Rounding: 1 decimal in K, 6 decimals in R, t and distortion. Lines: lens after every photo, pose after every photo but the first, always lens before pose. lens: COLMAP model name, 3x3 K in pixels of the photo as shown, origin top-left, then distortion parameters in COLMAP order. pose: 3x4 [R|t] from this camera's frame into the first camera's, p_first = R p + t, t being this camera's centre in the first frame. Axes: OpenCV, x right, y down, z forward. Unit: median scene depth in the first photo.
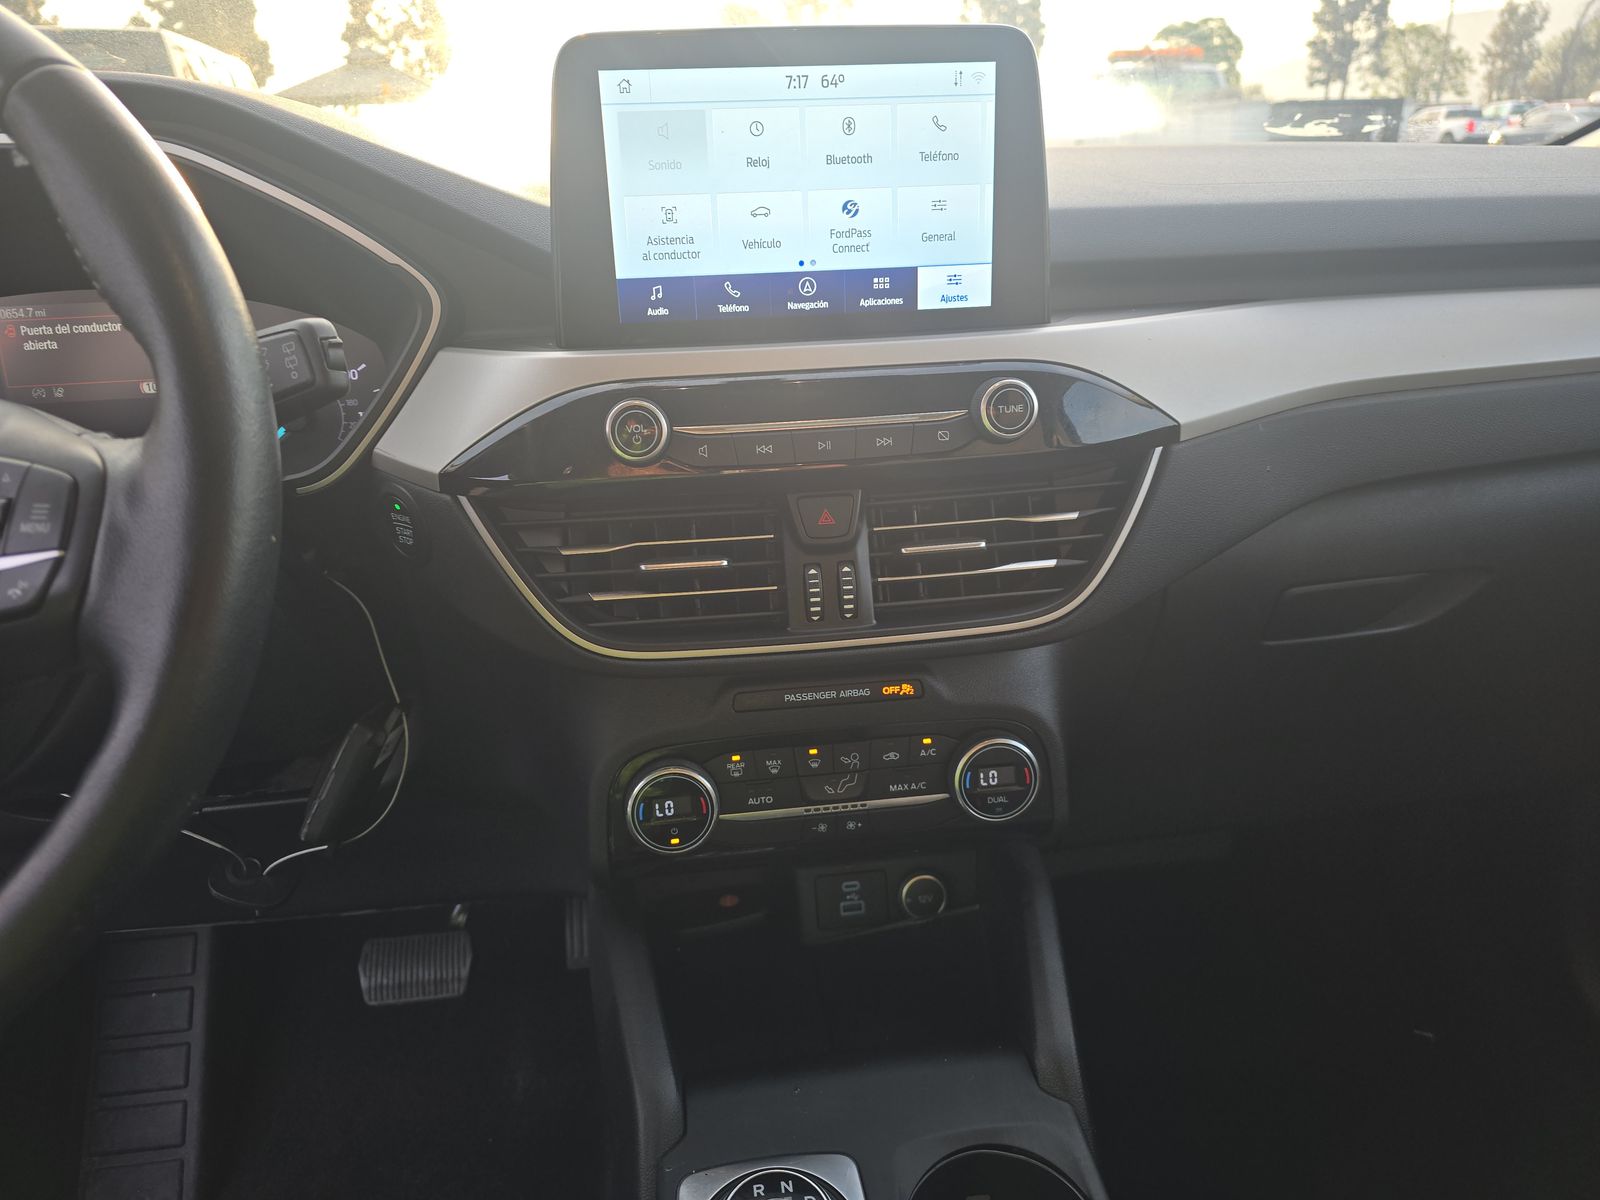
lens RADIAL K [[1072.2, 0, 800.0], [0, 1072.2, 600.0], [0, 0, 1]] dist [0.036753, -0.040120]
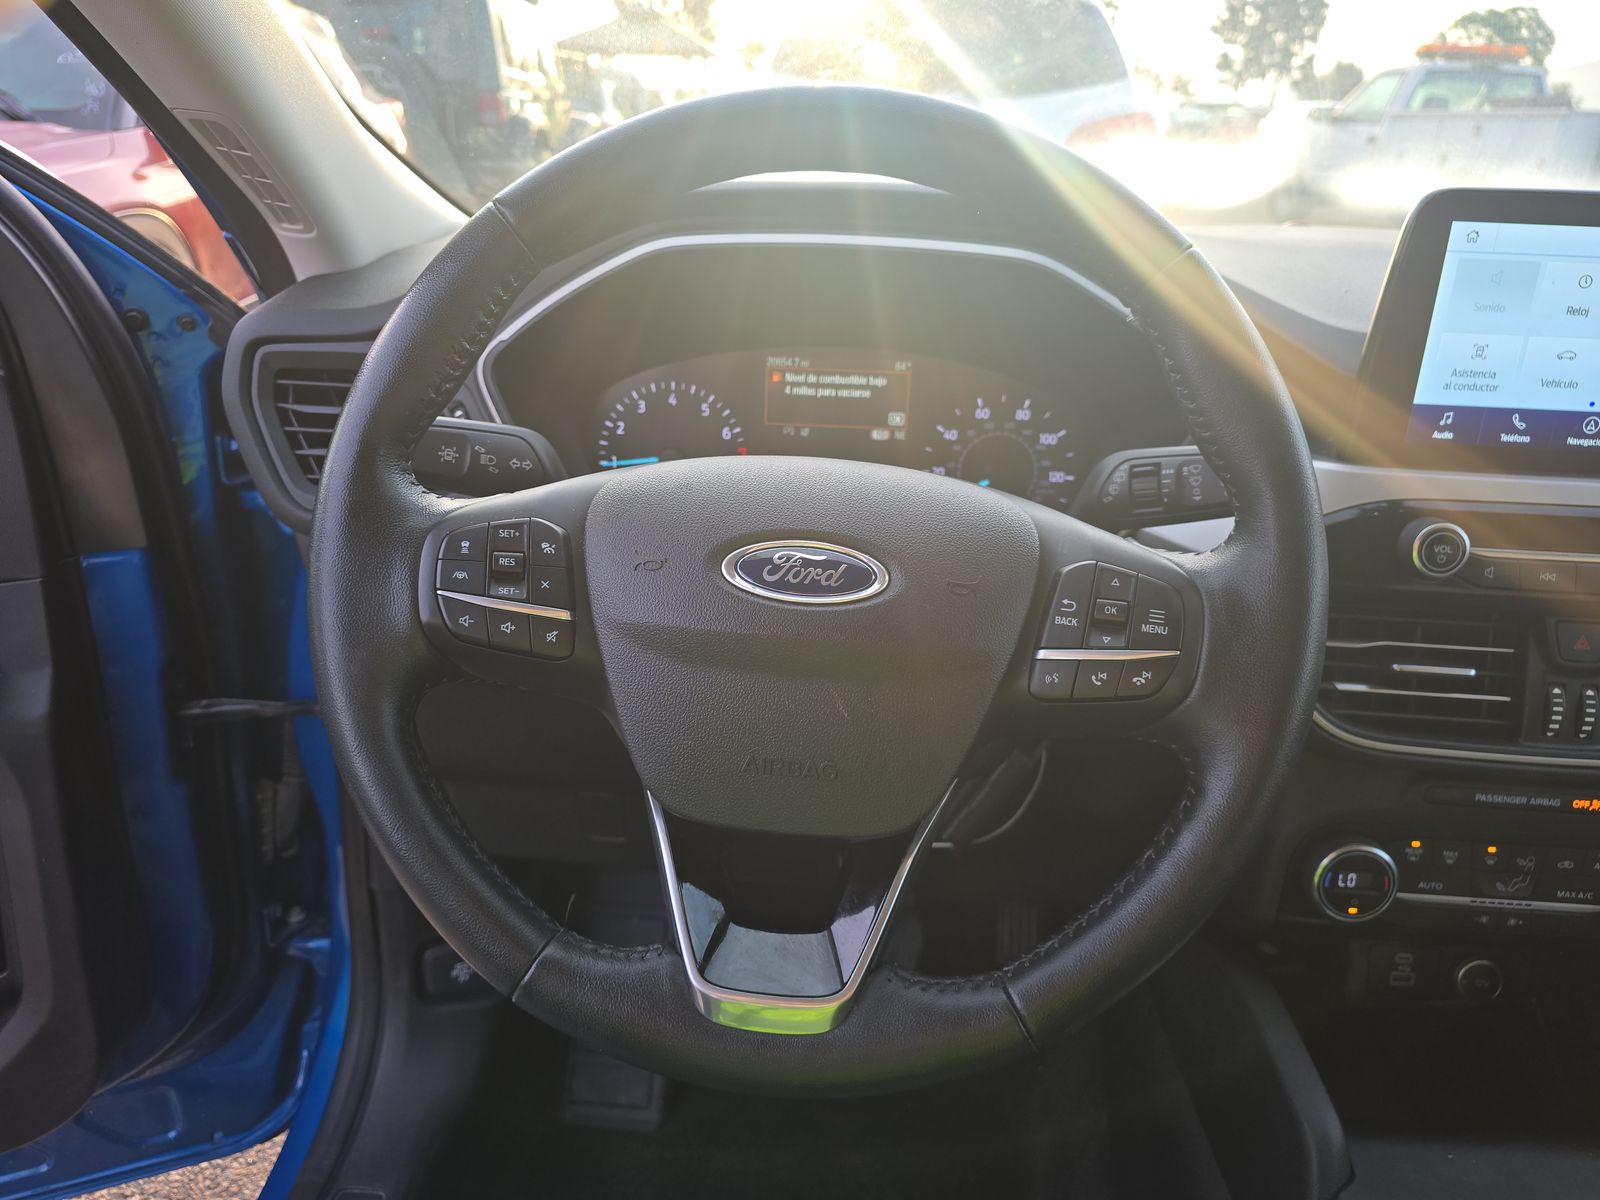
lens RADIAL K [[1100.9, 0, 766.5], [0, 1100.9, 606.6], [0, 0, 1]] dist [-0.006142, -0.009087]
pose [[0.977381, 0.130000, -0.166811, -0.565517], [-0.125253, 0.991369, 0.038715, -0.051743], [0.170404, -0.016945, 0.985229, -0.198915]]
